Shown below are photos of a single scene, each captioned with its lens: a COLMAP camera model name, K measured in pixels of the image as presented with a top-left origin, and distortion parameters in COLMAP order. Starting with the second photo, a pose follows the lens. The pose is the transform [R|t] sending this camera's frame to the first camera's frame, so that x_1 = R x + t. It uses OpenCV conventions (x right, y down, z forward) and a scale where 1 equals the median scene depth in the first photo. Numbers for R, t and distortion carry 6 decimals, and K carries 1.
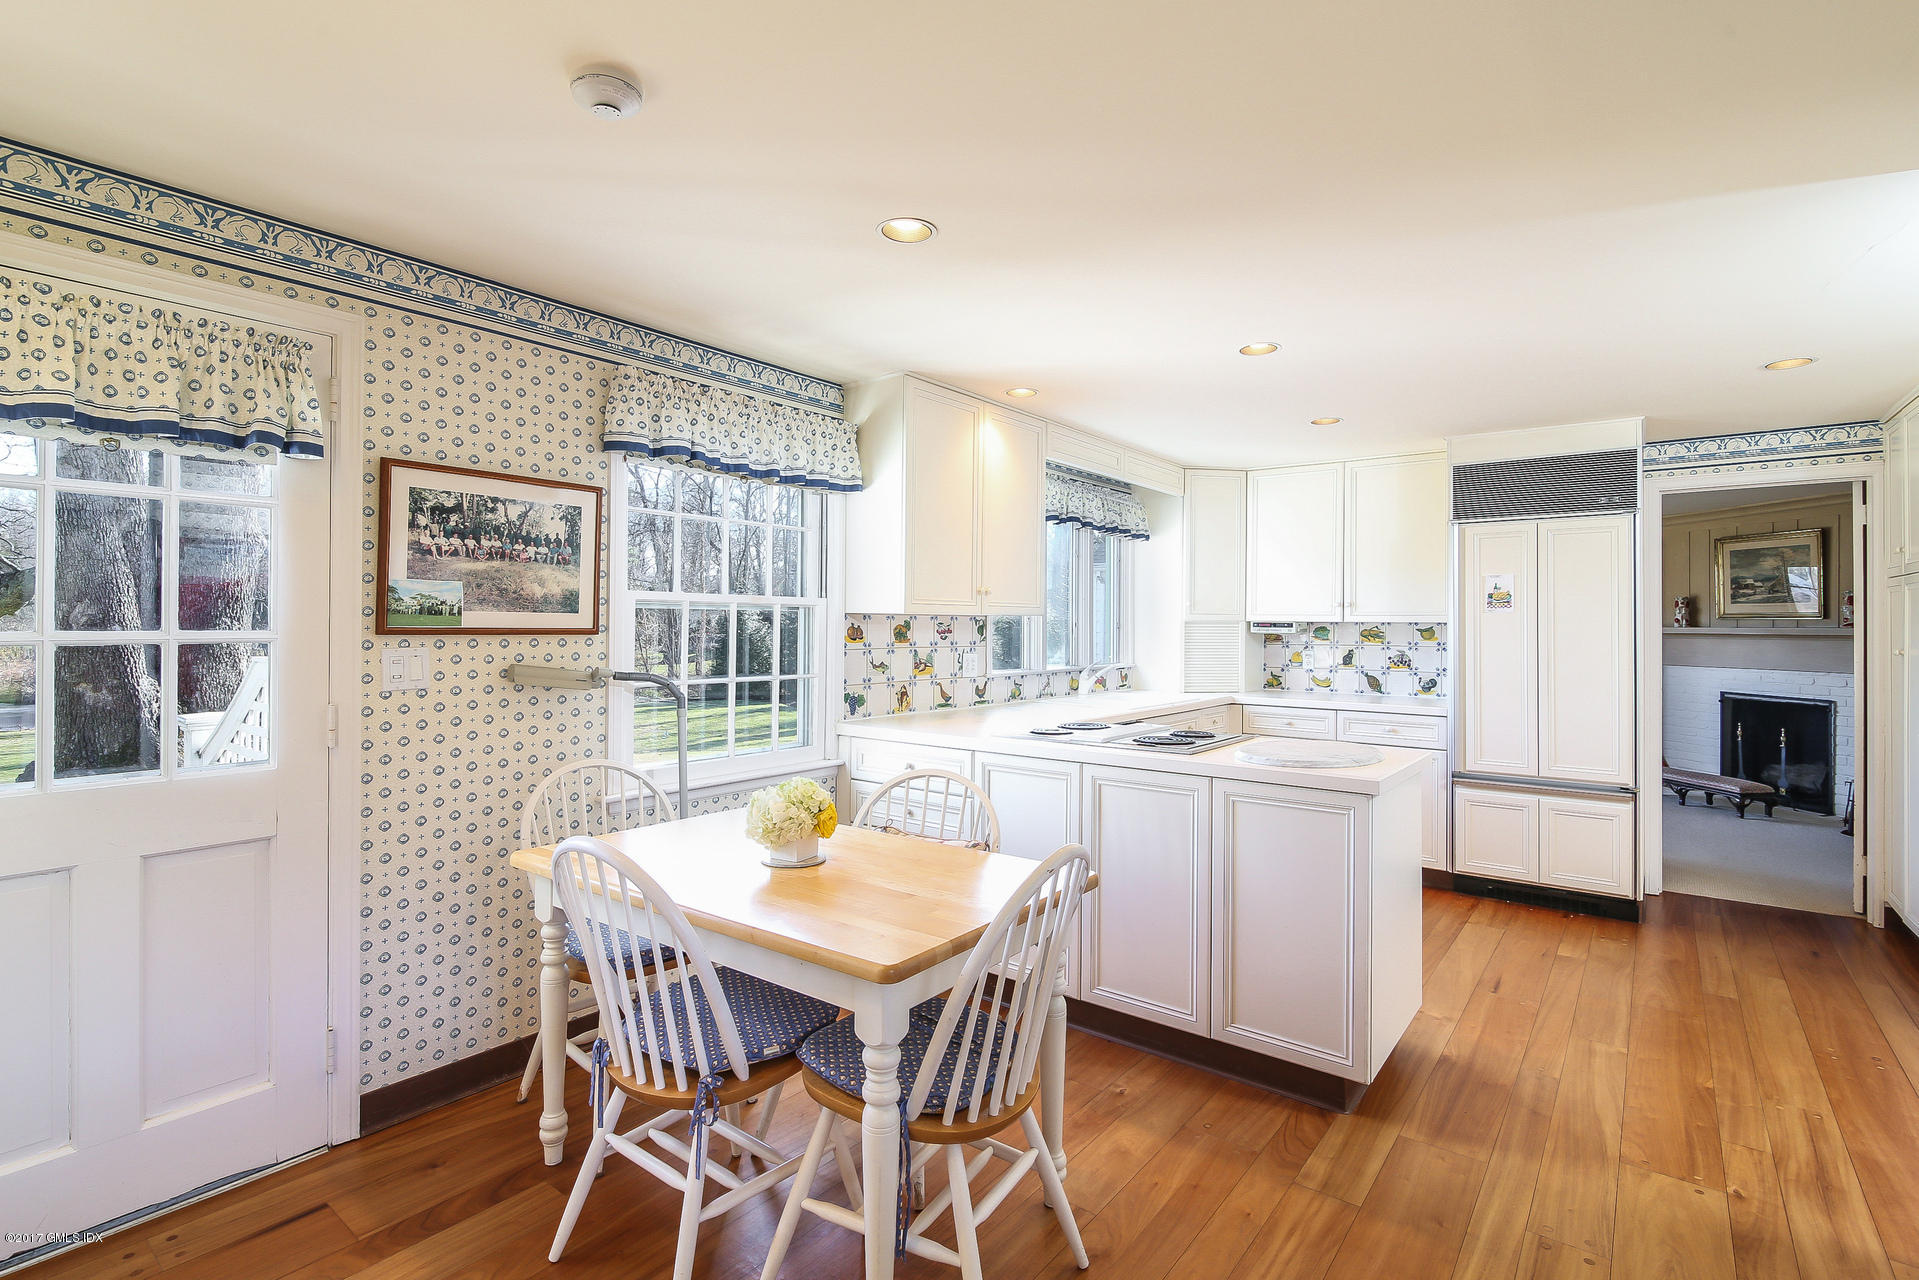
lens RADIAL K [[902.6, 0, 970.1], [0, 902.6, 625.9], [0, 0, 1]] dist [-0.001435, -0.000078]
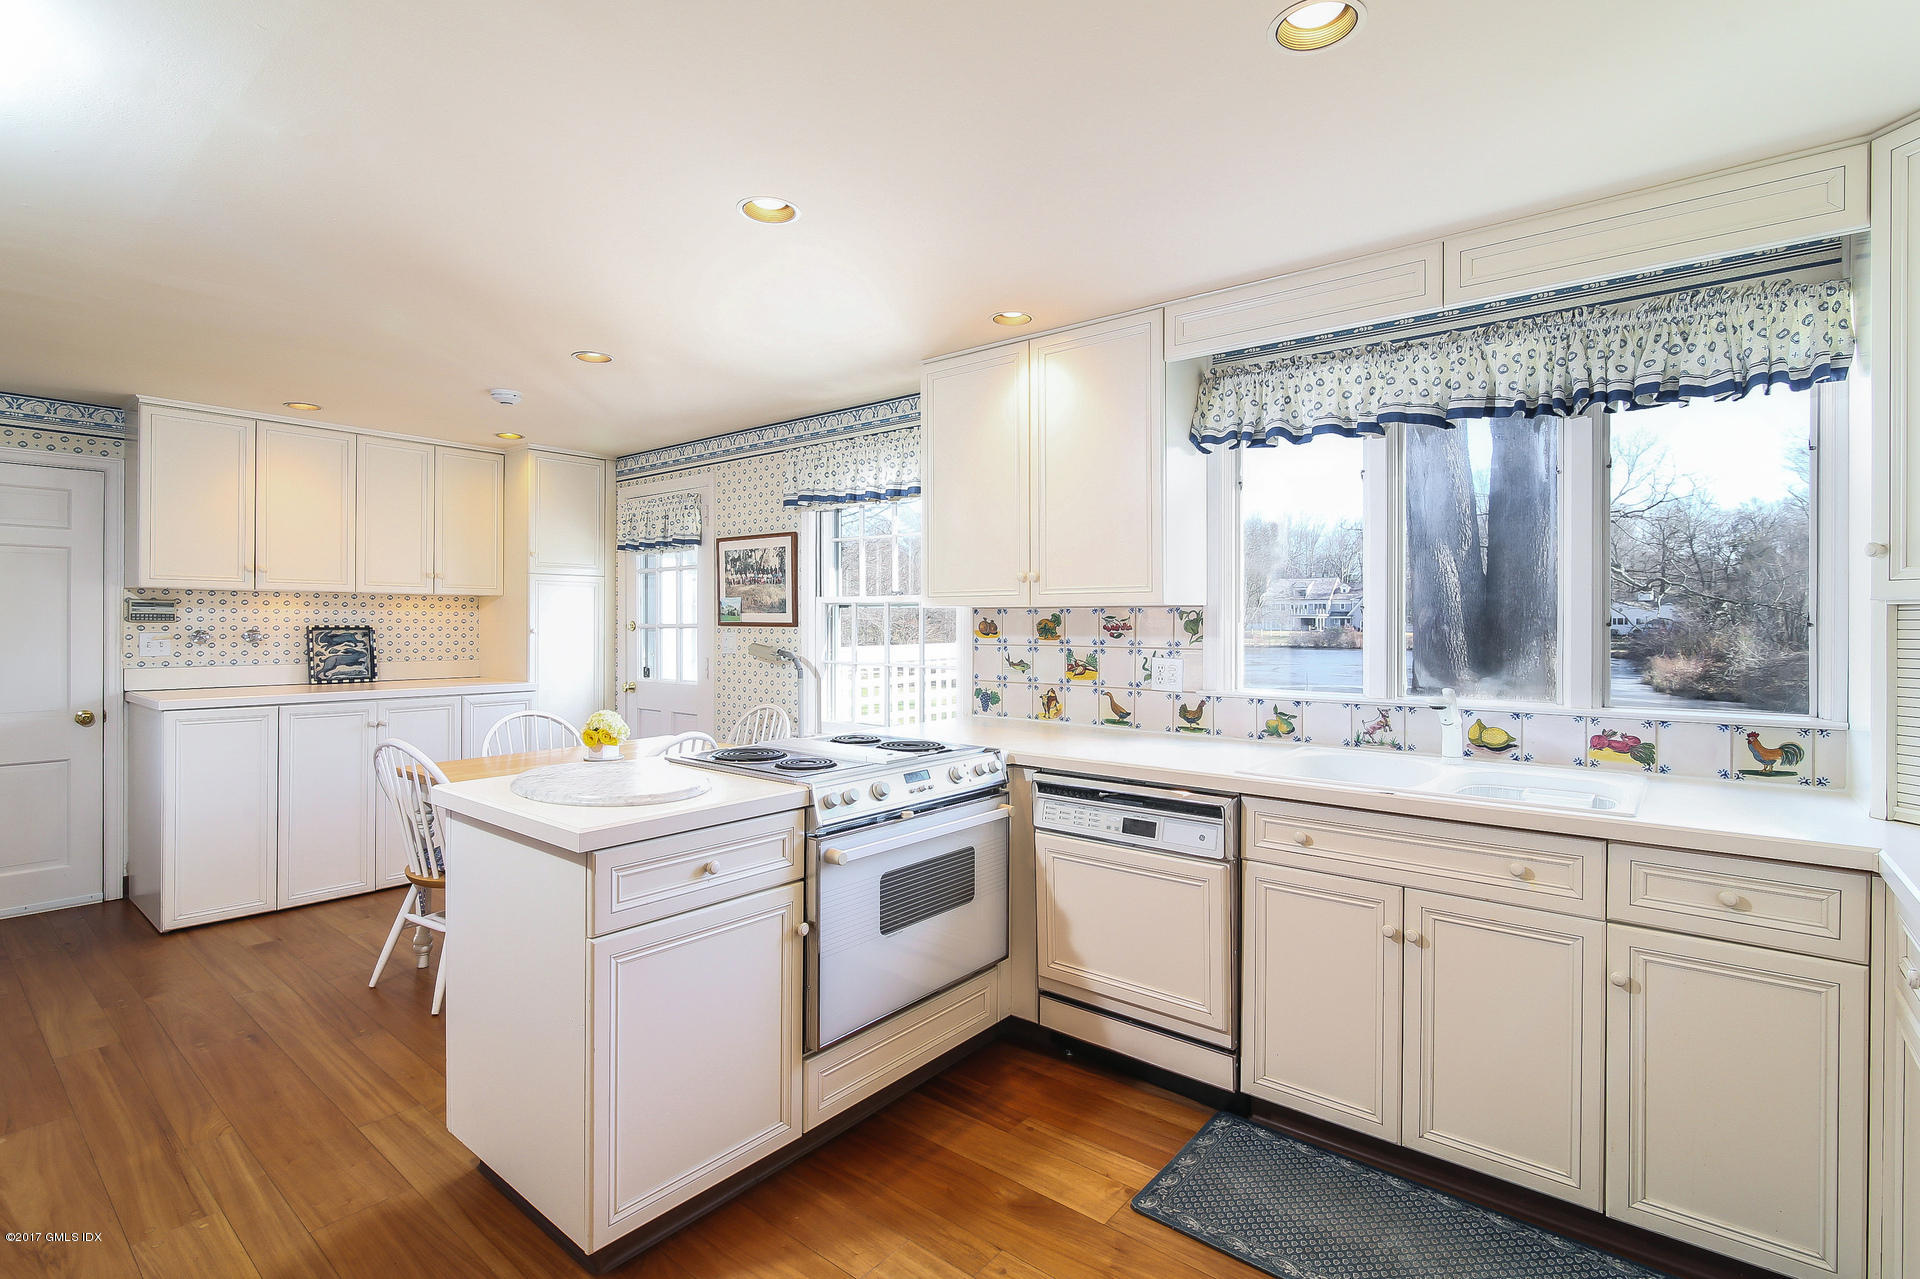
lens RADIAL K [[903.1, 0, 968.8], [0, 903.1, 632.6], [0, 0, 1]] dist [-0.001435, -0.000078]
pose [[-0.017273, 0.000997, -0.999850, 1.138233], [-0.007536, 0.999971, 0.001128, 0.015744], [0.999822, 0.007554, -0.017265, 1.330926]]
